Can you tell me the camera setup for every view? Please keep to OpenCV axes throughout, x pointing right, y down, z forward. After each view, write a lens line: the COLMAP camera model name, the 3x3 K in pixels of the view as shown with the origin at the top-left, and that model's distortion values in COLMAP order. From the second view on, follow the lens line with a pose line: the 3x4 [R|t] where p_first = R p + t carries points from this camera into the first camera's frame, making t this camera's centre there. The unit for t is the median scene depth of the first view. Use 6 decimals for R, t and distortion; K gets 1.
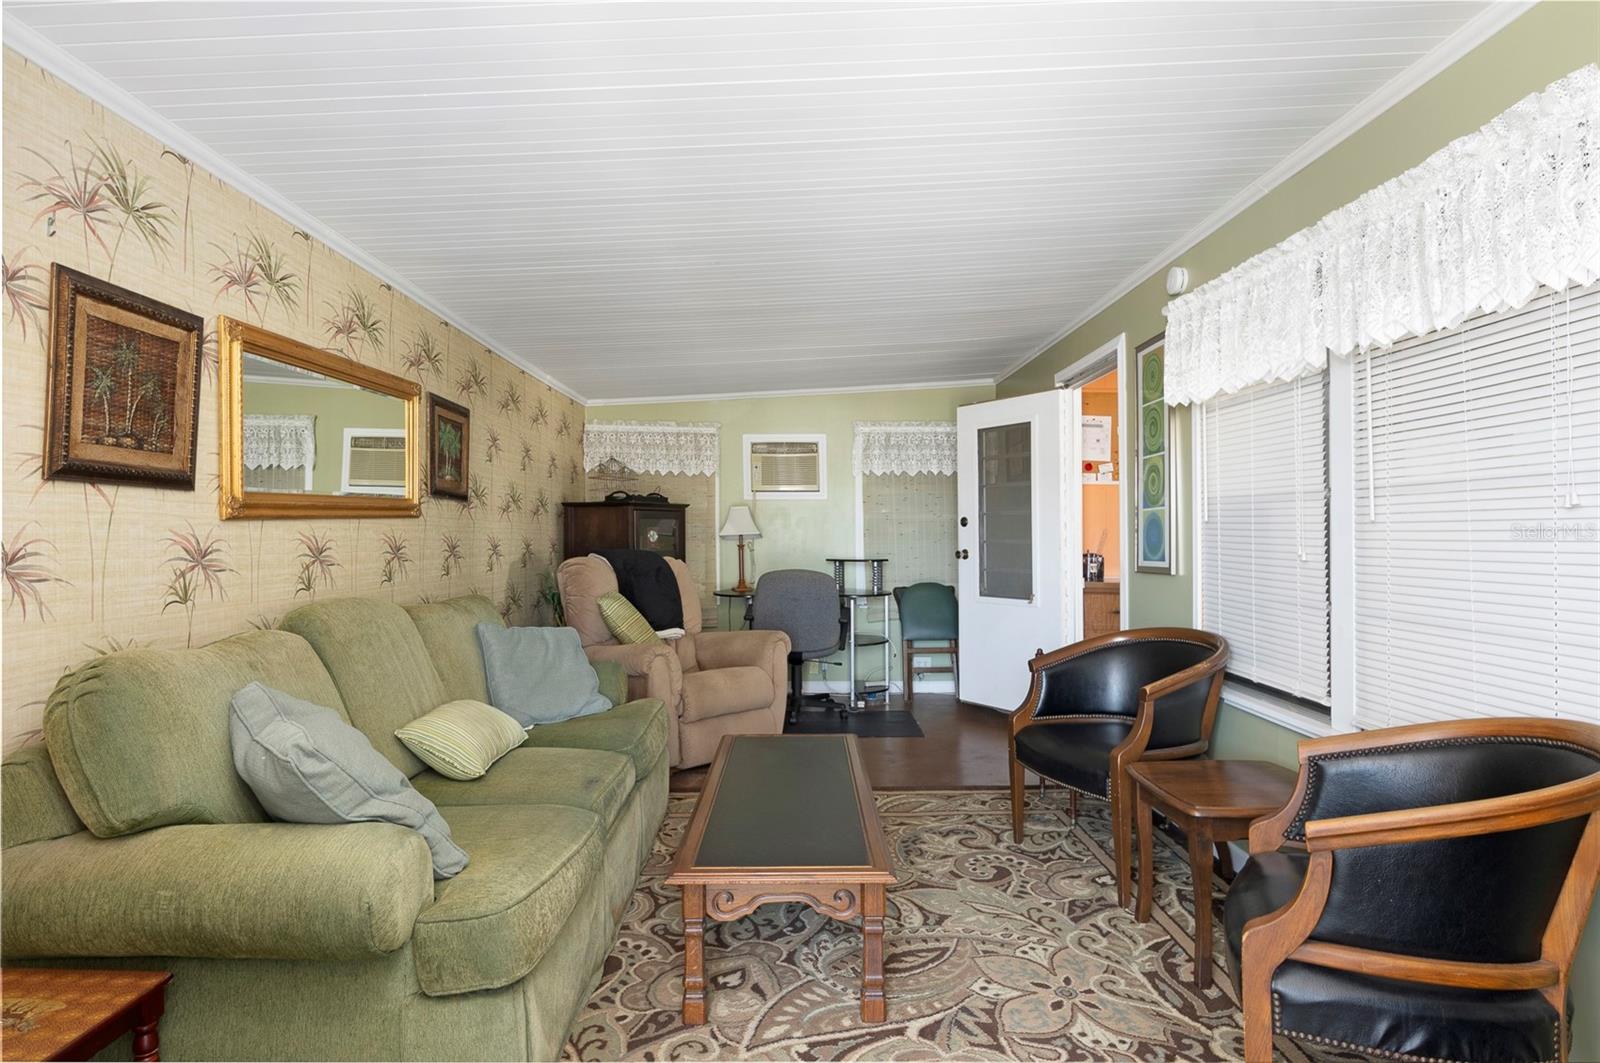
lens RADIAL K [[1009.3, 0, 800.0], [0, 1009.3, 531.5], [0, 0, 1]] dist [-0.006096, -0.001268]
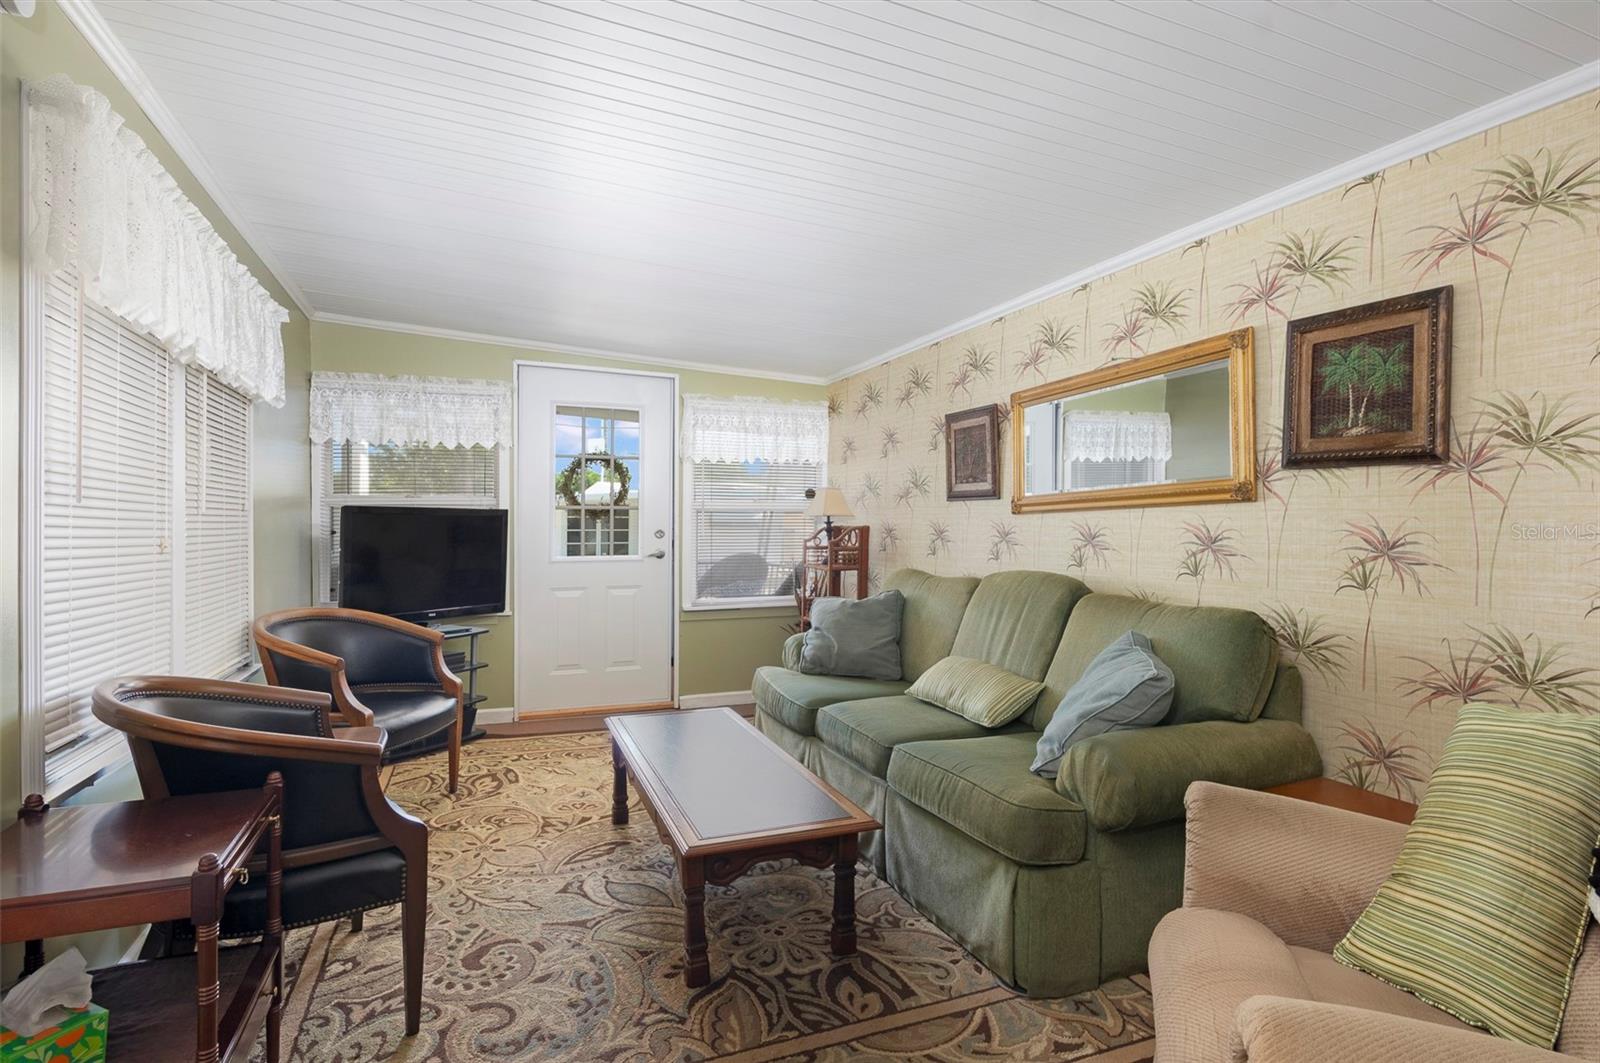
lens RADIAL K [[852.3, 0, 795.6], [0, 852.3, 518.2], [0, 0, 1]] dist [0.003490, 0.001058]
pose [[-0.944421, -0.000968, -0.328737, 0.202245], [0.002640, 0.999941, -0.010530, 0.007626], [0.328728, -0.010812, -0.944363, 1.881917]]
